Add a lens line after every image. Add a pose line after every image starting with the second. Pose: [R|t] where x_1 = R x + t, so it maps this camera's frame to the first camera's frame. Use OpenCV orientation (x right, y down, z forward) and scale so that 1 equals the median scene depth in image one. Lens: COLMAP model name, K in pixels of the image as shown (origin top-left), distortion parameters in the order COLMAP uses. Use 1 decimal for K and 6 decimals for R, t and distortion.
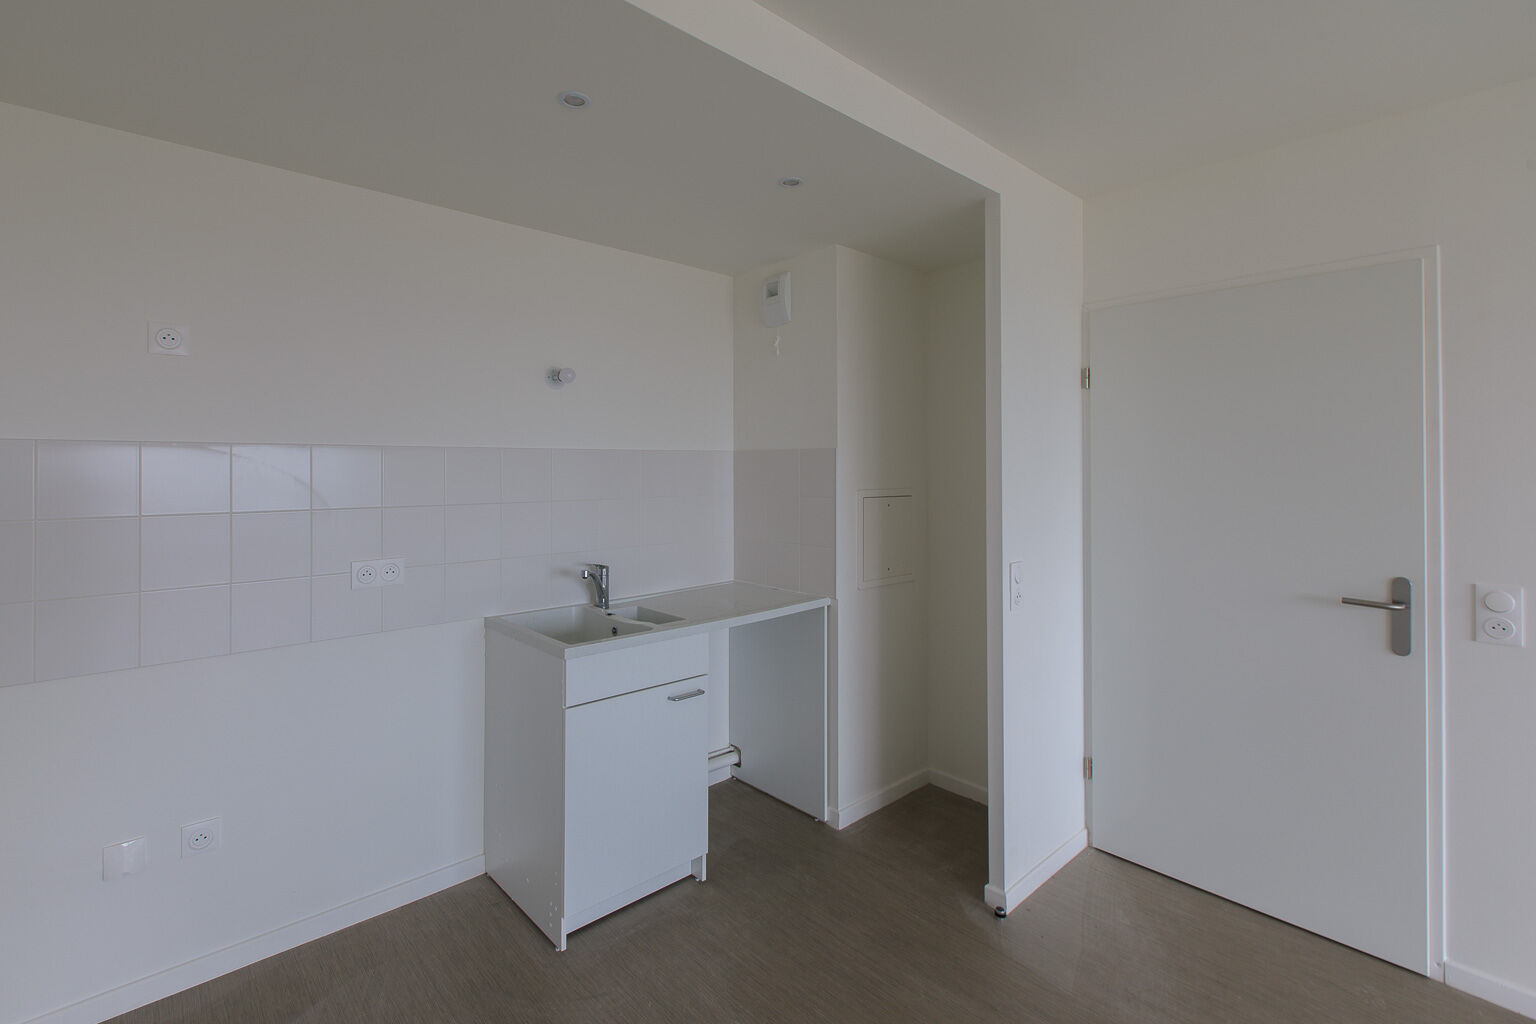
lens RADIAL K [[726.7, 0, 765.2], [0, 726.7, 471.9], [0, 0, 1]] dist [-0.003661, 0.000046]
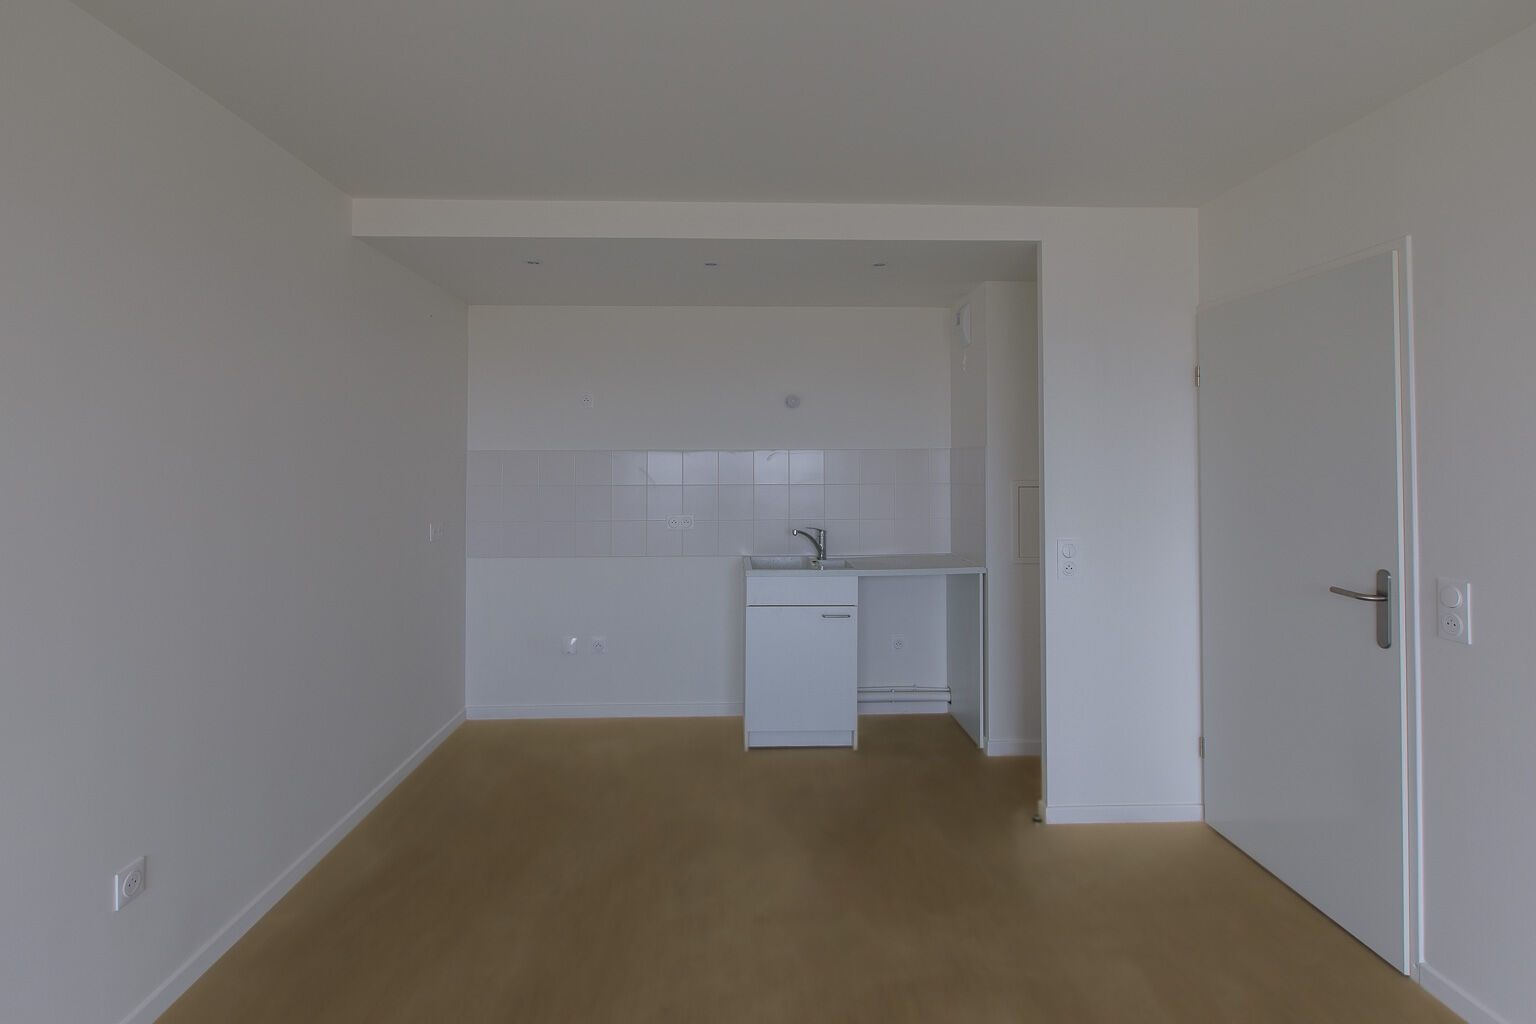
lens RADIAL K [[798.3, 0, 768.1], [0, 798.3, 454.2], [0, 0, 1]] dist [0.002881, -0.000003]
pose [[0.770478, -0.011934, -0.637355, 0.904823], [0.001930, 0.999864, -0.016389, 0.002358], [0.637464, 0.011397, 0.770396, -0.384804]]
